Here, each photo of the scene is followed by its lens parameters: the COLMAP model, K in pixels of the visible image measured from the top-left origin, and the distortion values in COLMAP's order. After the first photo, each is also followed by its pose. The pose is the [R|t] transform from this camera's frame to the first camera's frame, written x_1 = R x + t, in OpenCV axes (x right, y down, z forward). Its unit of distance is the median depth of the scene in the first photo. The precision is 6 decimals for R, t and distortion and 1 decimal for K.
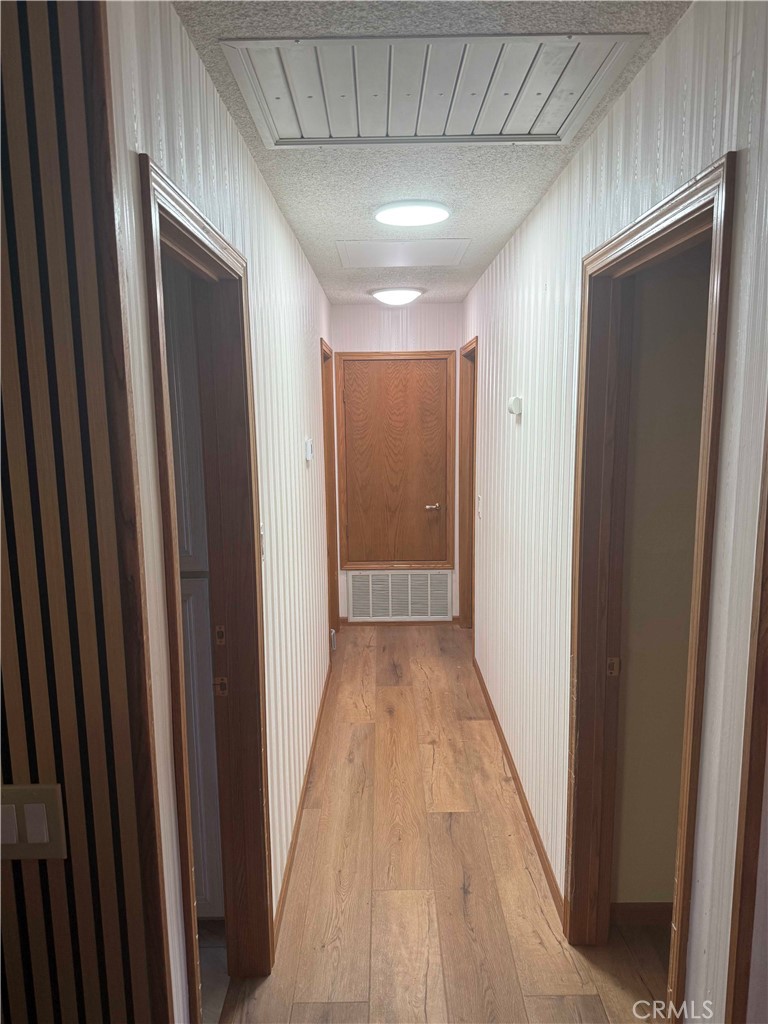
lens RADIAL K [[707.8, 0, 384.0], [0, 707.8, 512.0], [0, 0, 1]] dist [0.096691, -0.157634]
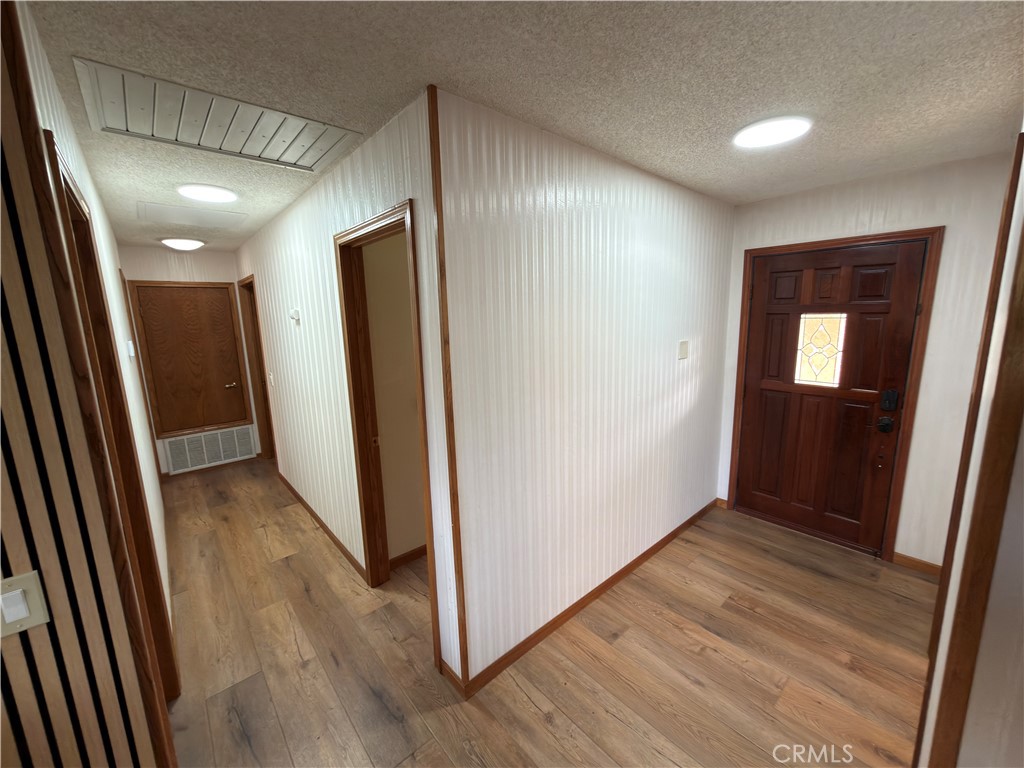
lens RADIAL K [[415.2, 0, 512.0], [0, 415.2, 384.0], [0, 0, 1]] dist [-0.001461, -0.000057]
pose [[0.748077, -0.116744, 0.653262, -0.090679], [0.118151, 0.992107, 0.042000, 0.034719], [-0.653009, 0.045764, 0.755966, -0.091131]]
